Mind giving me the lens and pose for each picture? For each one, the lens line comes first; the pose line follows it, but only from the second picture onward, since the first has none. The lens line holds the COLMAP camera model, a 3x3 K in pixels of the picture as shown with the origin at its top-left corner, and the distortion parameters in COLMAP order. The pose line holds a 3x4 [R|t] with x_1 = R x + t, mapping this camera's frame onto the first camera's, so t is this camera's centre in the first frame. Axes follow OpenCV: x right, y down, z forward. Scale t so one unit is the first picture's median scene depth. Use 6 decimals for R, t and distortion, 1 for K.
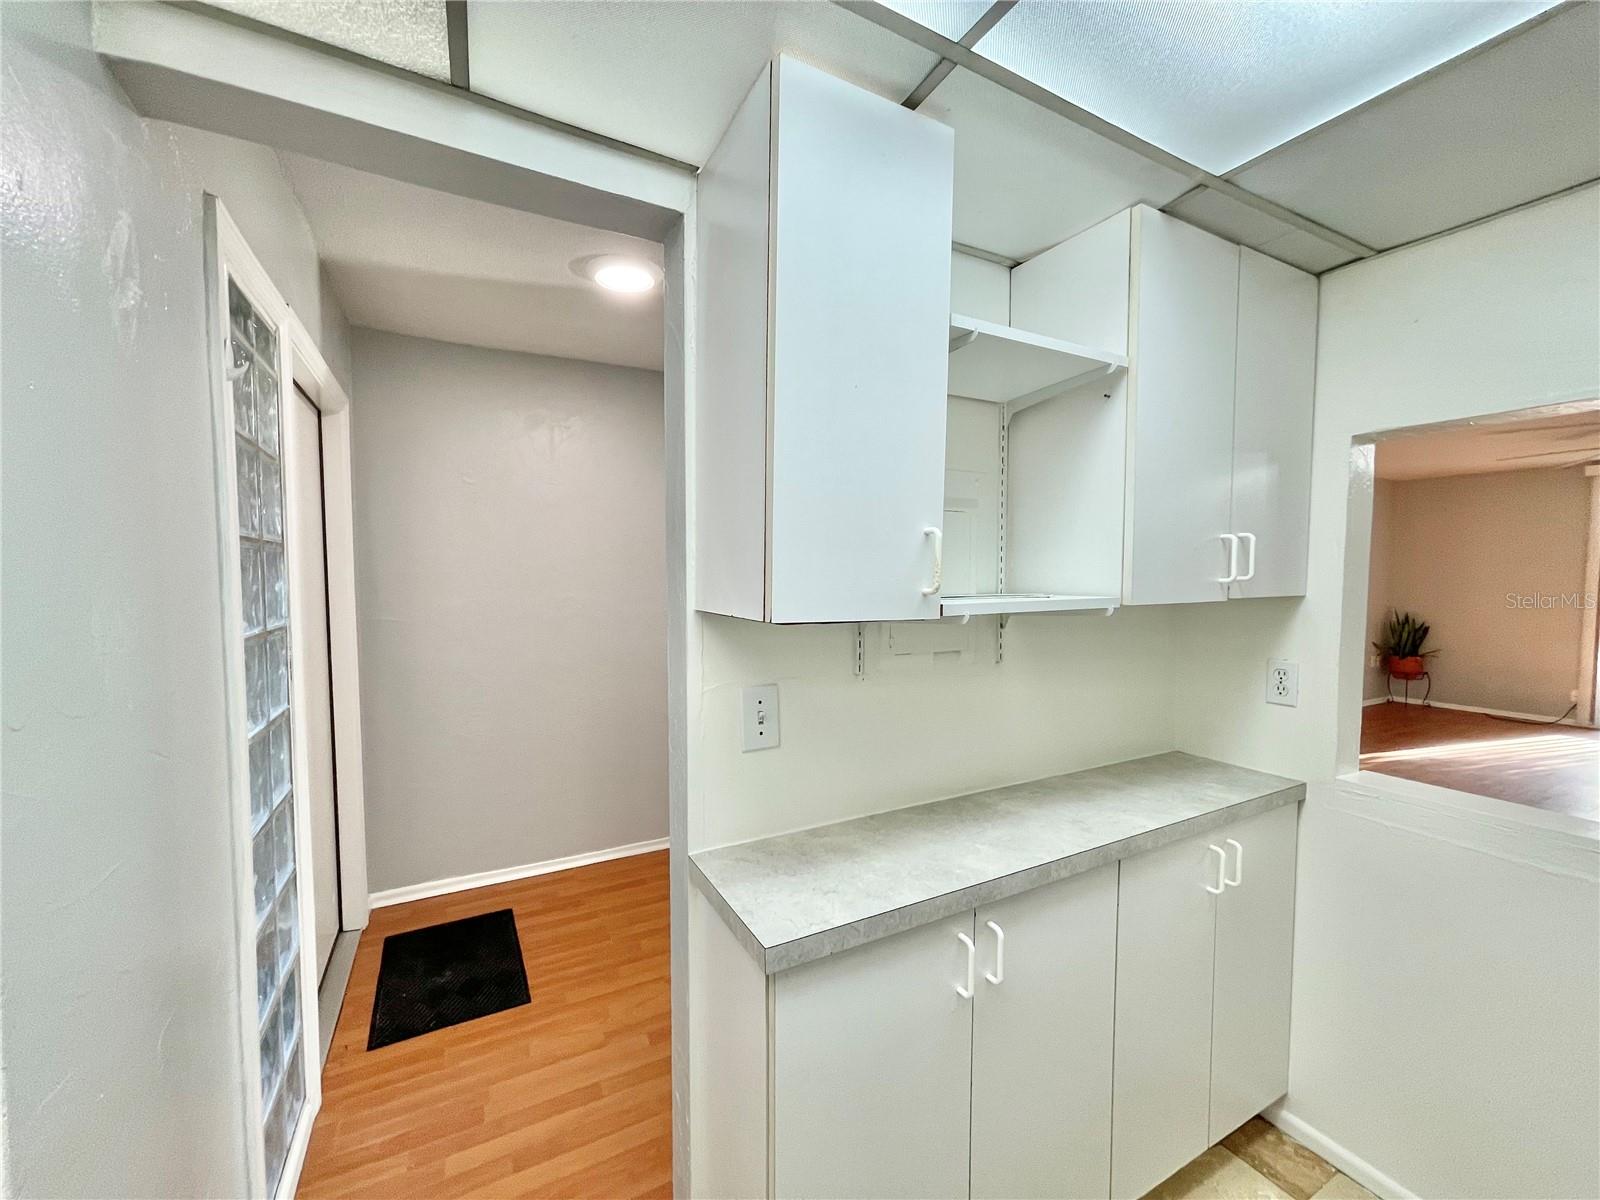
lens RADIAL K [[644.3, 0, 793.4], [0, 644.3, 609.0], [0, 0, 1]] dist [0.002525, -0.004713]
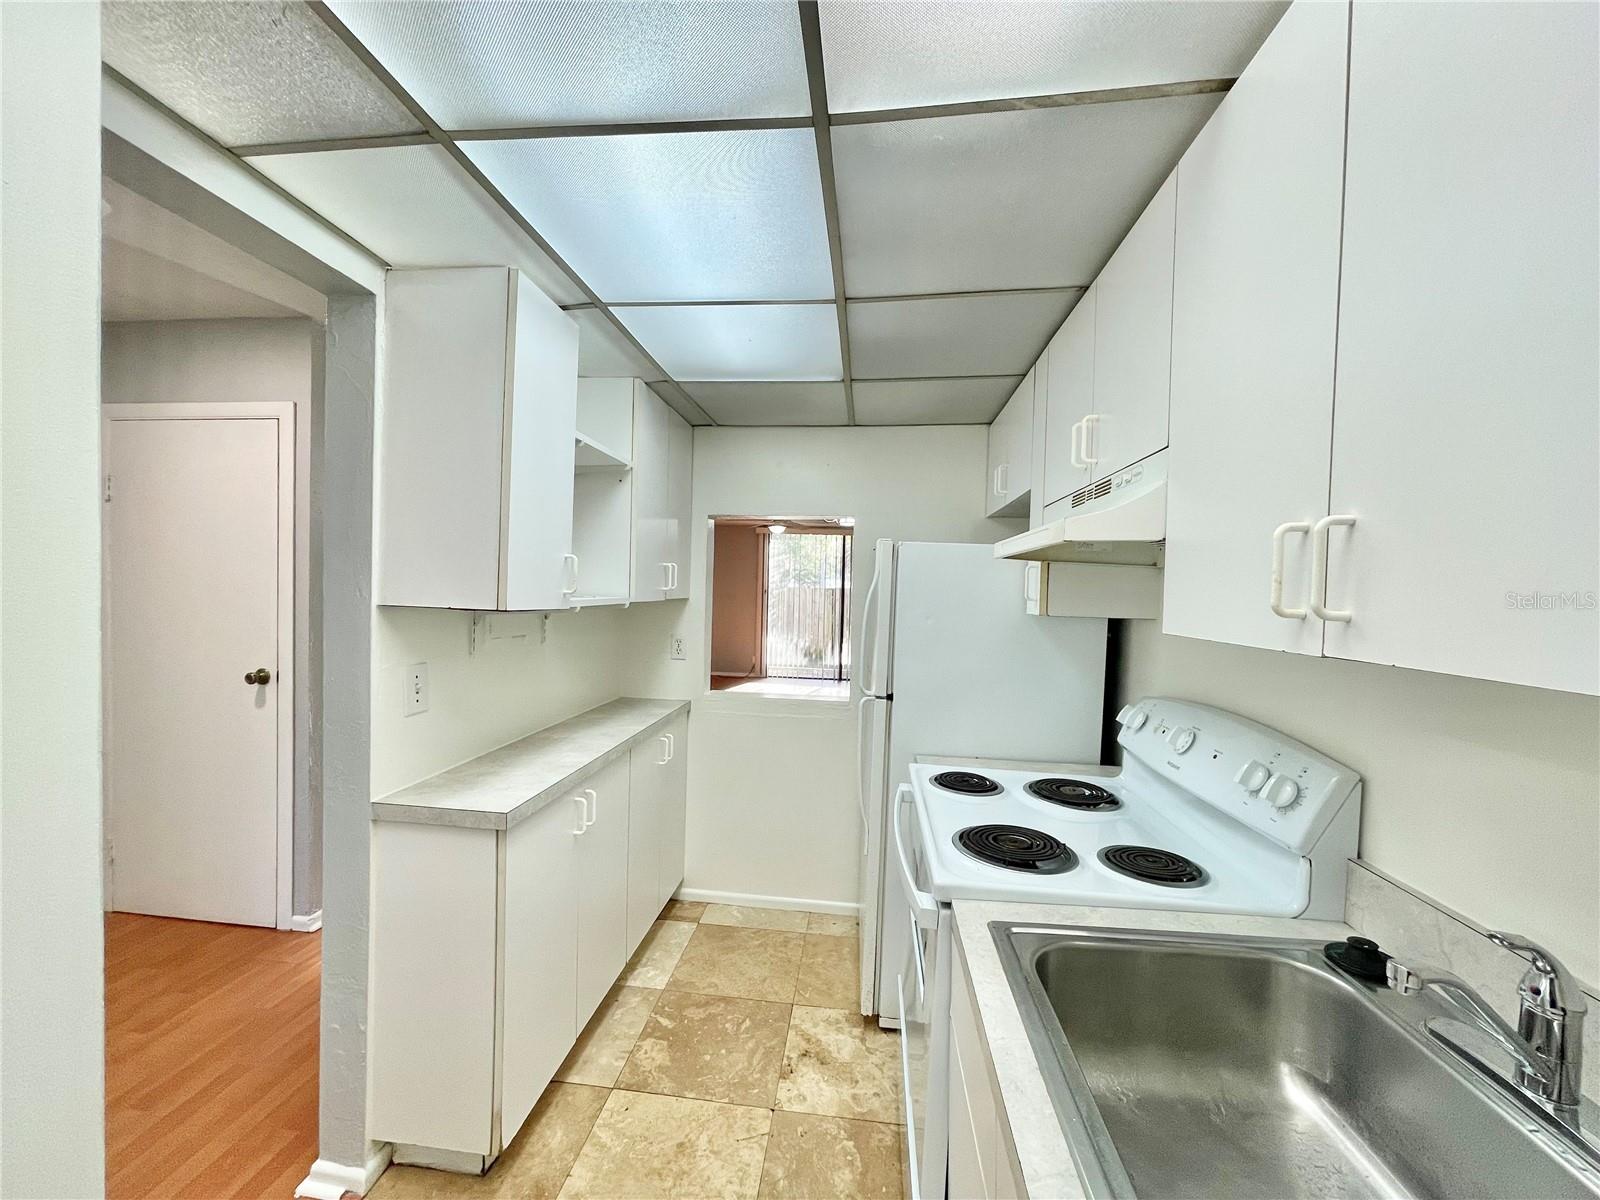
lens RADIAL K [[644.3, 0, 793.4], [0, 644.3, 609.0], [0, 0, 1]] dist [0.002525, -0.004713]
pose [[0.571246, -0.006695, 0.820752, -0.612624], [0.013462, 0.999909, -0.001213, 0.018261], [-0.820668, 0.011742, 0.571284, -0.329153]]
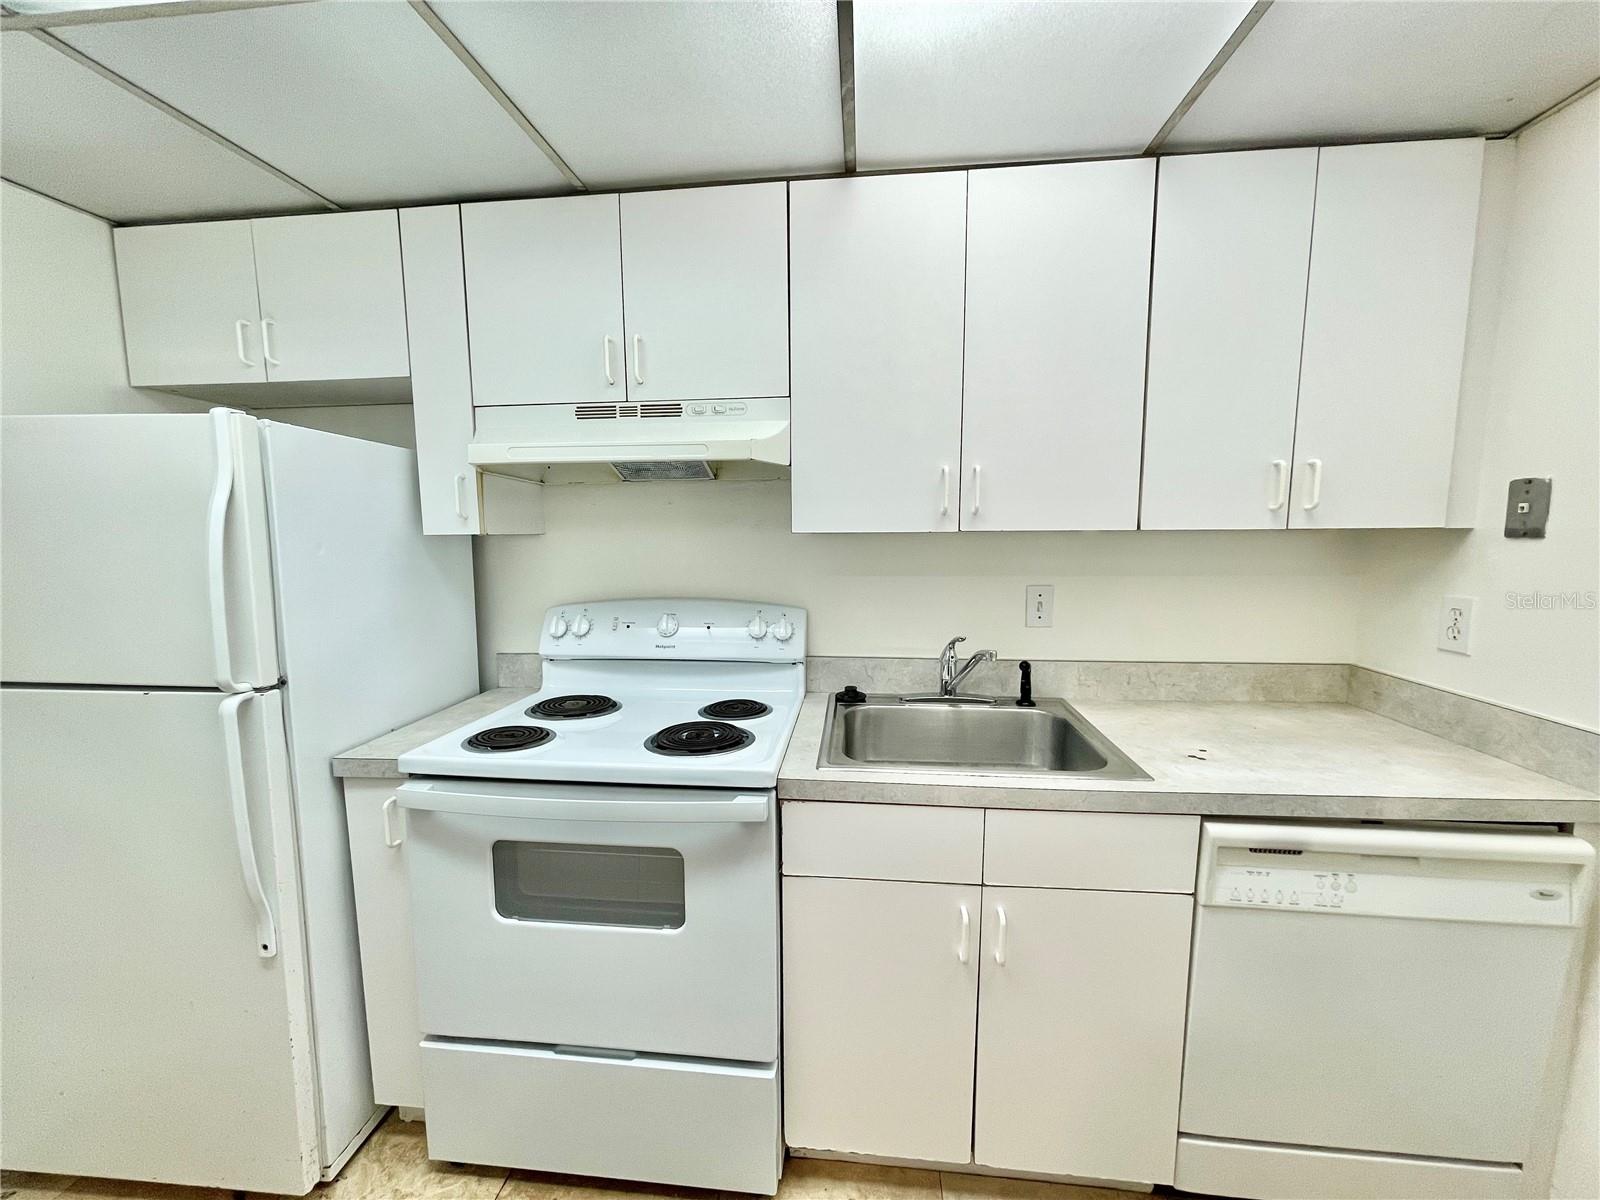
lens RADIAL K [[644.3, 0, 793.4], [0, 644.3, 609.0], [0, 0, 1]] dist [0.002525, -0.004713]
pose [[-0.829573, -0.056919, 0.555489, -0.343568], [0.038049, 0.986717, 0.157928, 0.008261], [-0.557100, 0.152148, -0.816389, 0.660547]]
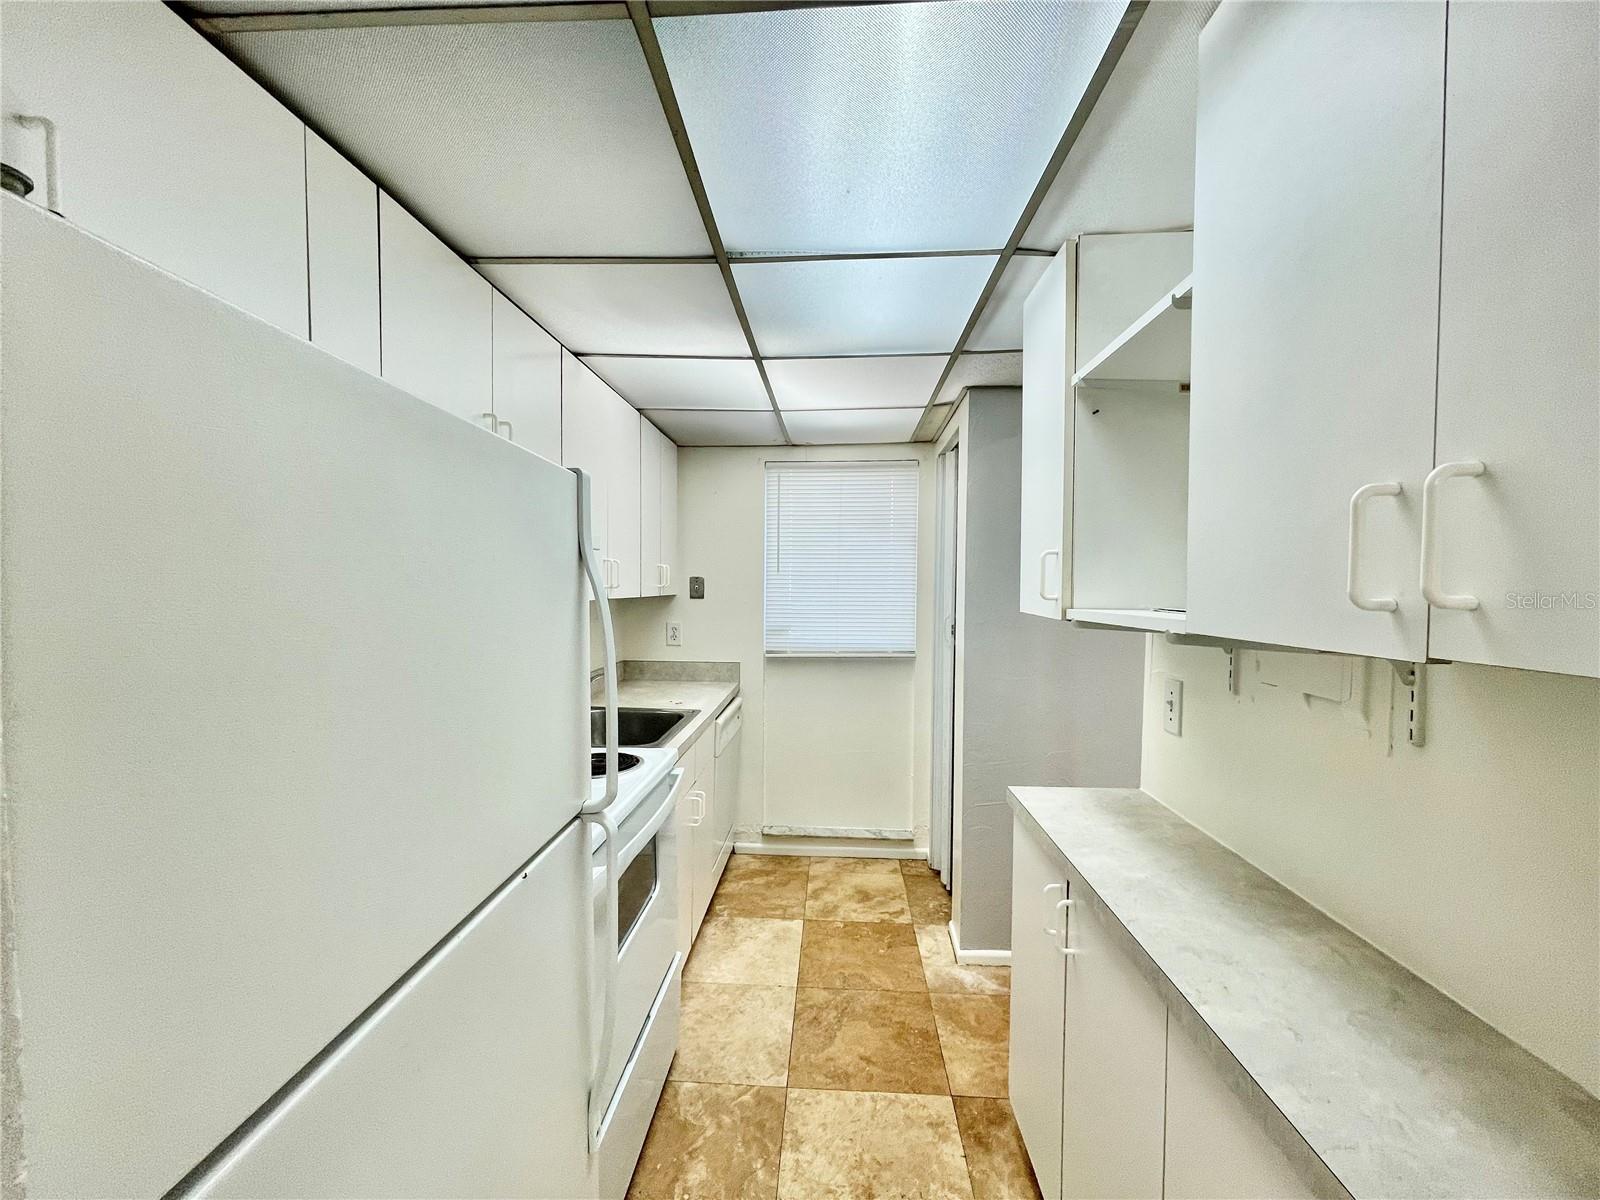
lens RADIAL K [[644.3, 0, 793.4], [0, 644.3, 609.0], [0, 0, 1]] dist [0.002525, -0.004713]
pose [[-0.530804, 0.030031, -0.846962, 1.194008], [-0.048767, 0.996634, 0.065901, -0.049599], [0.846090, 0.076284, -0.527553, 0.919583]]
